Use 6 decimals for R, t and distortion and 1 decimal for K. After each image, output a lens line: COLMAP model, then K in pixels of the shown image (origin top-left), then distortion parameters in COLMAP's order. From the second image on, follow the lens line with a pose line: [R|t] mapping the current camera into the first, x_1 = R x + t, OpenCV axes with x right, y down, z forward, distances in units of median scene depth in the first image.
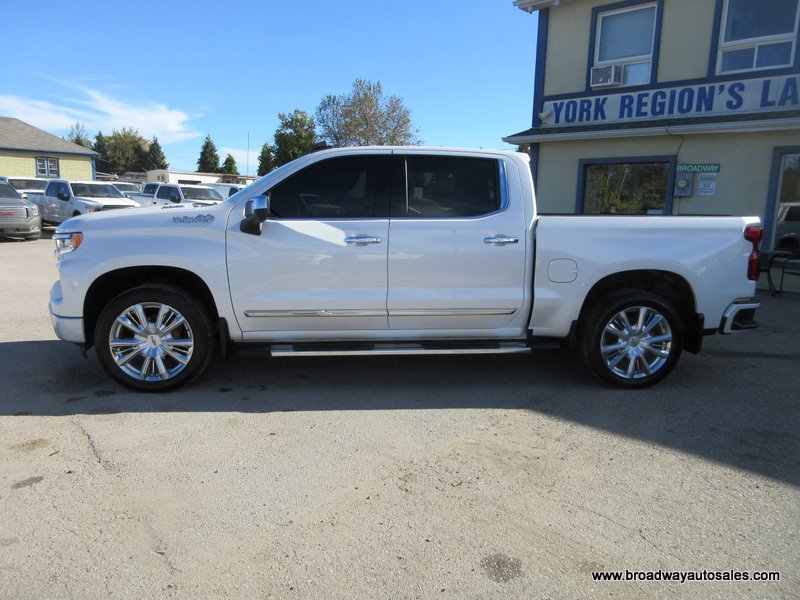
lens RADIAL K [[602.5, 0, 400.0], [0, 602.5, 300.0], [0, 0, 1]] dist [0.010046, -0.002141]
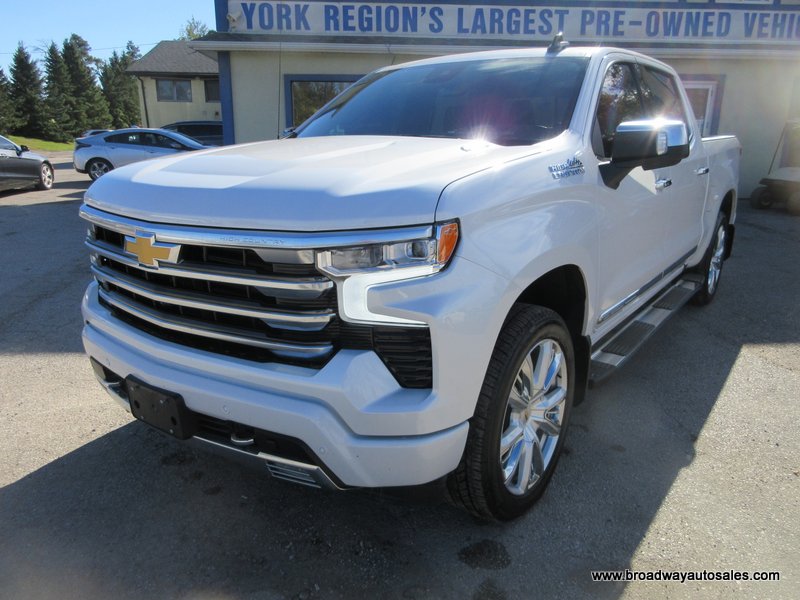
lens RADIAL K [[602.5, 0, 400.0], [0, 602.5, 300.0], [0, 0, 1]] dist [0.010046, -0.002141]
pose [[0.657250, -0.213611, 0.722768, -0.330417], [0.134815, 0.976848, 0.166109, -0.038463], [-0.741517, -0.011735, 0.670831, 0.306202]]
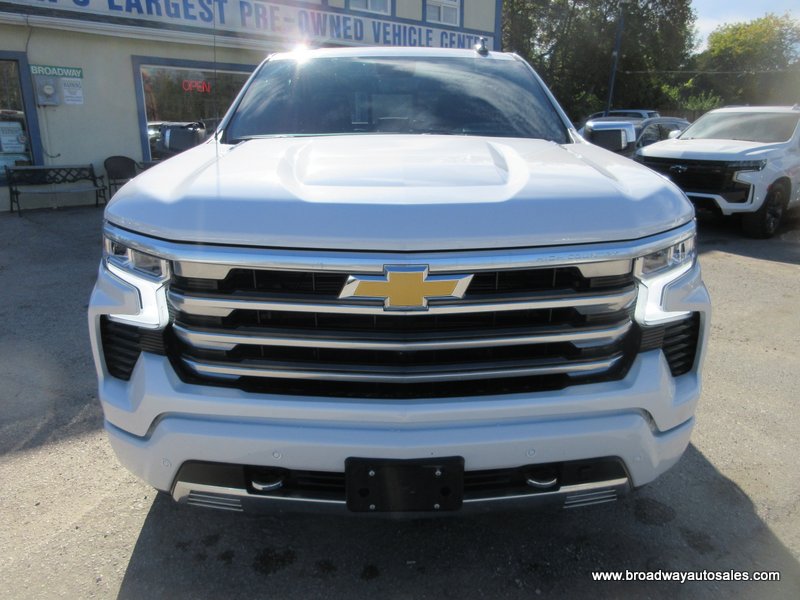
lens RADIAL K [[602.5, 0, 400.0], [0, 602.5, 300.0], [0, 0, 1]] dist [0.010046, -0.002141]
pose [[0.064577, -0.291015, 0.954536, -0.377230], [0.164471, 0.946556, 0.277455, -0.067619], [-0.984266, 0.139076, 0.108989, 0.459944]]
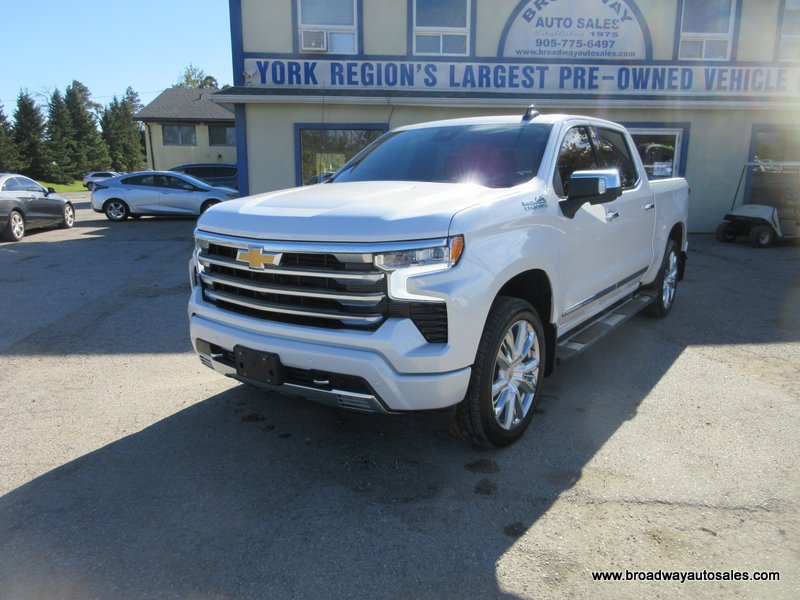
lens RADIAL K [[602.5, 0, 400.0], [0, 602.5, 300.0], [0, 0, 1]] dist [0.010046, -0.002141]
pose [[0.646329, -0.171436, 0.743551, -0.405475], [0.139219, 0.984573, 0.105991, -0.034504], [-0.750251, 0.035011, 0.660225, 0.258783]]
